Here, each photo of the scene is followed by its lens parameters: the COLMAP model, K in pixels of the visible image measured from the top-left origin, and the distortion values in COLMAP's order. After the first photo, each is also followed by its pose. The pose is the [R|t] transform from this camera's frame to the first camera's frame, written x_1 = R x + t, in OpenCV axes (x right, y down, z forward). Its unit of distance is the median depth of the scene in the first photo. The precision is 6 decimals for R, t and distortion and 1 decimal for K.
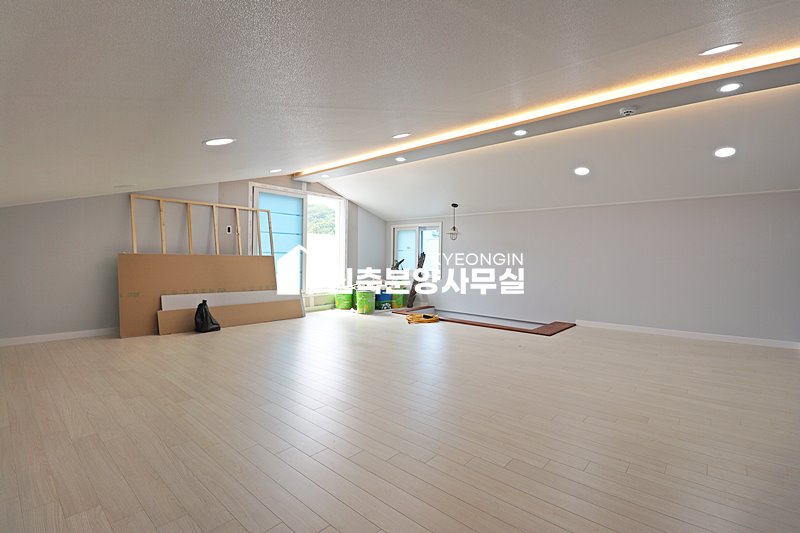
lens RADIAL K [[370.1, 0, 400.0], [0, 370.1, 267.4], [0, 0, 1]] dist [-0.002141, -0.012938]
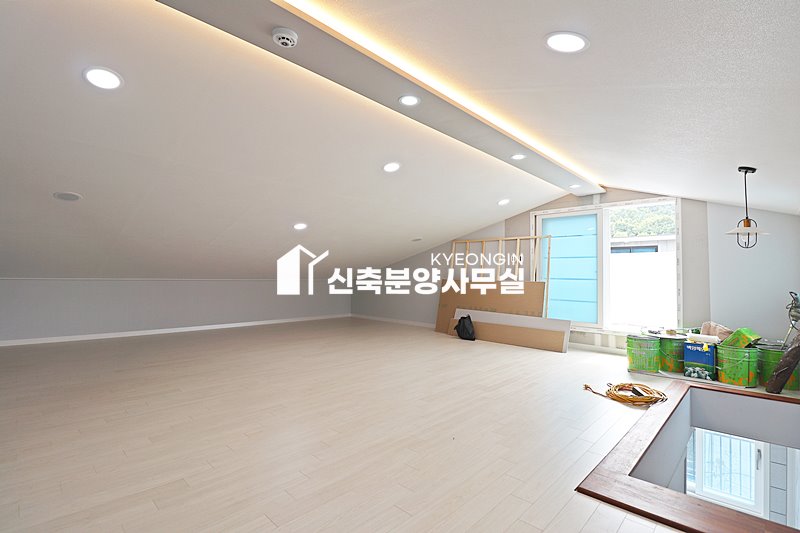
lens RADIAL K [[370.1, 0, 399.7], [0, 370.1, 268.3], [0, 0, 1]] dist [-0.002141, -0.012938]
pose [[-0.041186, -0.033927, -0.998575, 0.628482], [-0.045794, 0.998437, -0.032033, -0.018324], [0.998101, 0.044410, -0.042676, 0.643522]]
